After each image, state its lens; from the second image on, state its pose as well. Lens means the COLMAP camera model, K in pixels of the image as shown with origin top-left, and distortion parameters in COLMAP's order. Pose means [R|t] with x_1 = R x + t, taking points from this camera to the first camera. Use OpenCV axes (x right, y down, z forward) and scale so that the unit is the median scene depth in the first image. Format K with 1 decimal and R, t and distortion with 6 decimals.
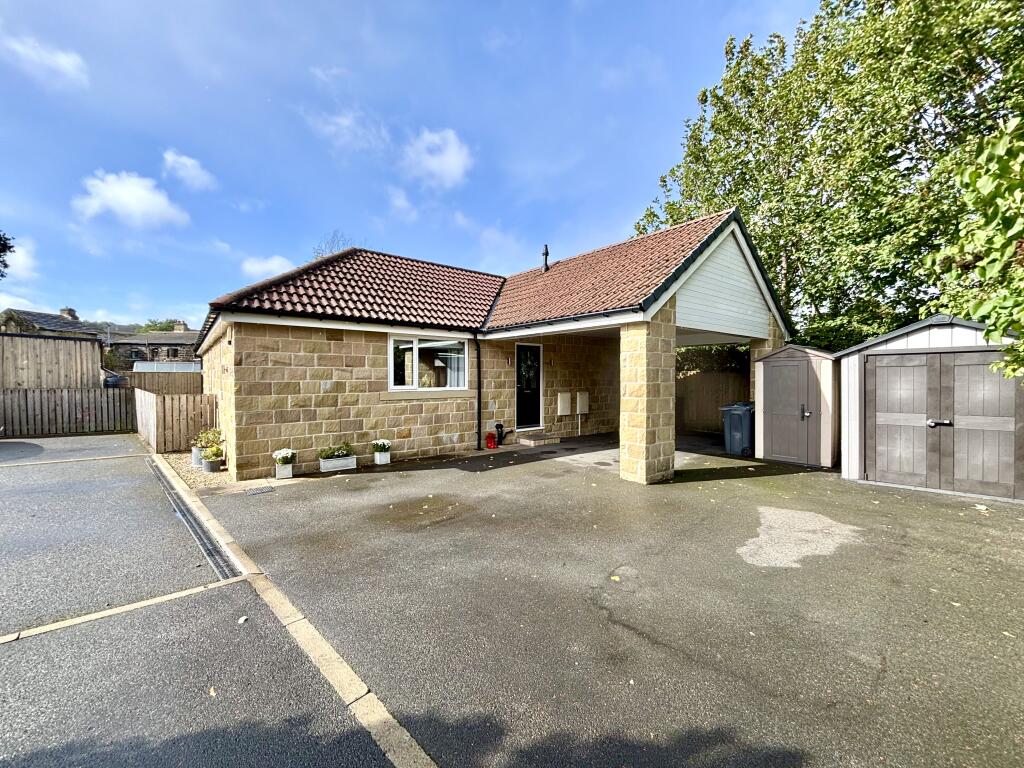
lens RADIAL K [[412.6, 0, 511.6], [0, 412.6, 383.0], [0, 0, 1]] dist [-0.000787, 0.000618]
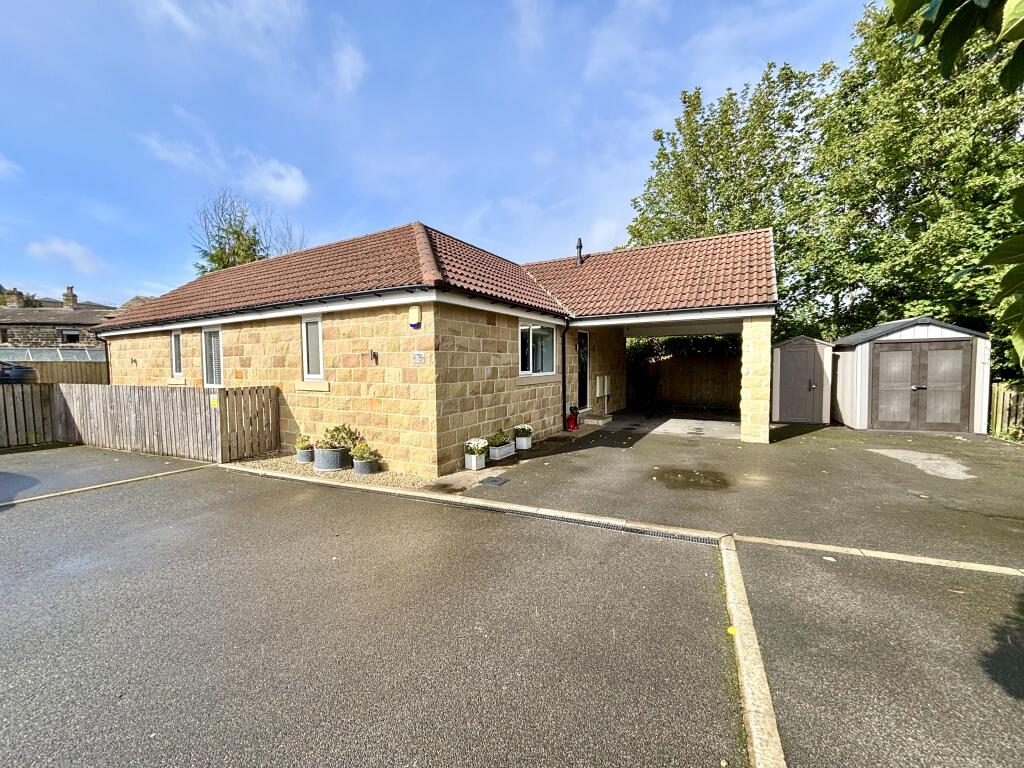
lens RADIAL K [[412.6, 0, 509.7], [0, 412.6, 387.4], [0, 0, 1]] dist [-0.000787, 0.000618]
pose [[0.931672, -0.031649, 0.361919, -0.771695], [0.016772, 0.998883, 0.044176, 0.001692], [-0.362913, -0.035088, 0.931162, 0.093638]]
